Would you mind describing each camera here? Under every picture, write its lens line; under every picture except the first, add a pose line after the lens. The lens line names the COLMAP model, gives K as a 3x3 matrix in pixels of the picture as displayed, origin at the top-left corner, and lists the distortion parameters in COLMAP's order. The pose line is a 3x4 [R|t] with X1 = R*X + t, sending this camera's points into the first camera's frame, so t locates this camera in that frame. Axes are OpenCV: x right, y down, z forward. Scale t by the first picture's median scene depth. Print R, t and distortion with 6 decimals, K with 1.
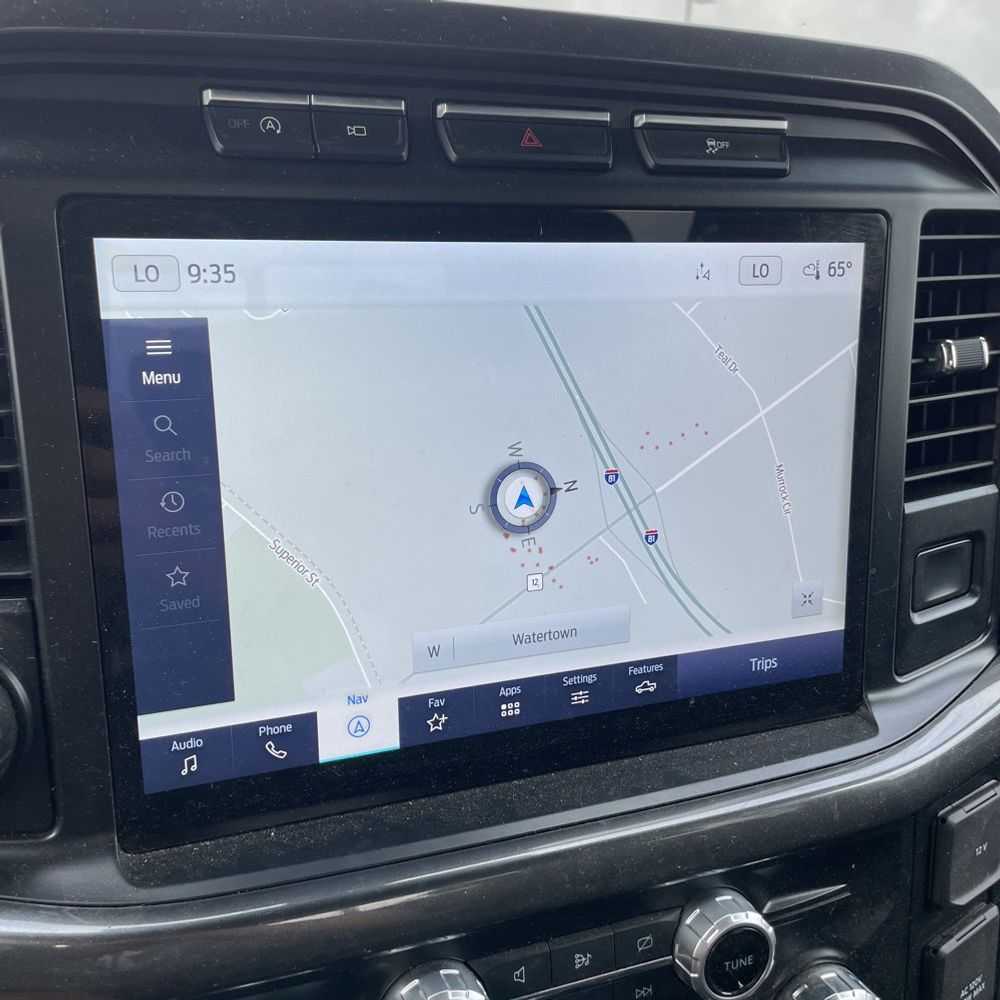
lens RADIAL K [[1024.8, 0, 491.8], [0, 1024.8, 502.1], [0, 0, 1]] dist [0.046210, 0.000000]
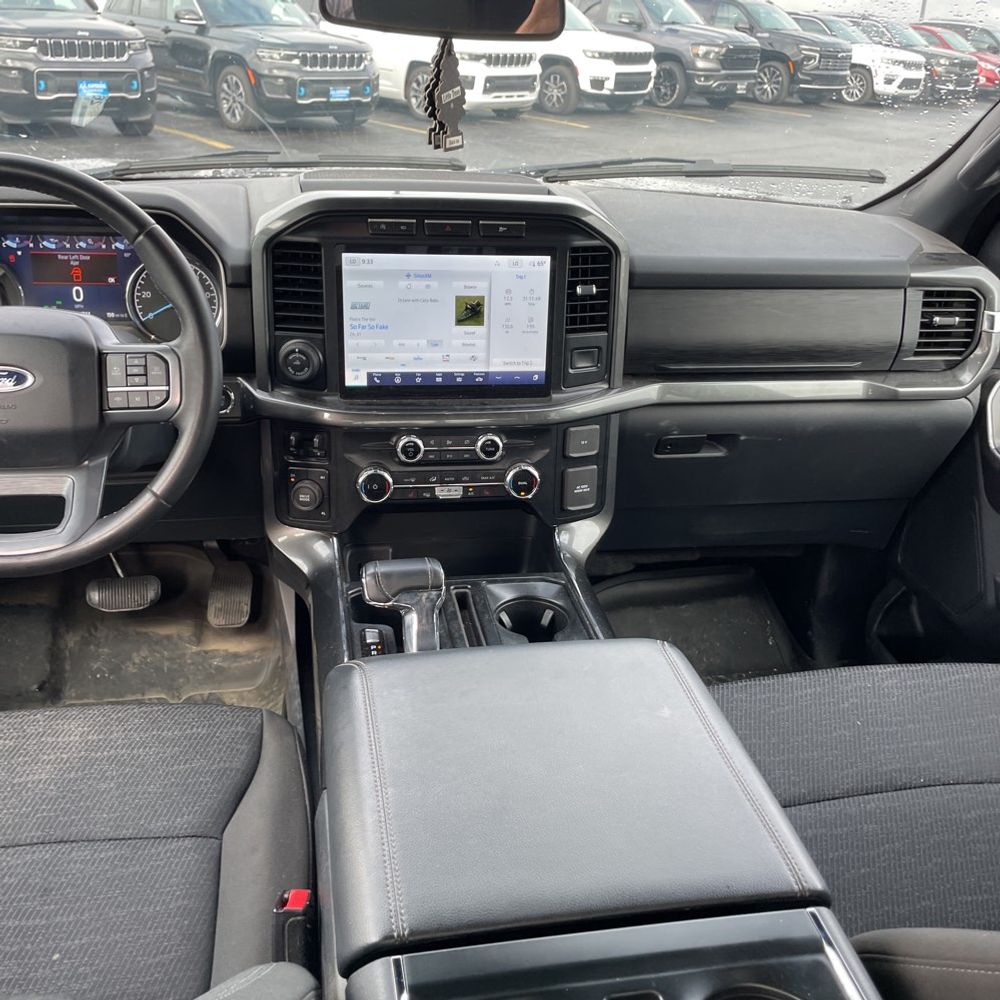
lens RADIAL K [[1024.8, 0, 490.4], [0, 1024.8, 530.1], [0, 0, 1]] dist [0.046210, 0.000000]
pose [[0.979166, 0.106910, -0.172639, 0.938520], [-0.079574, 0.984202, 0.158159, 0.139215], [0.186820, -0.141126, 0.972204, -2.781748]]
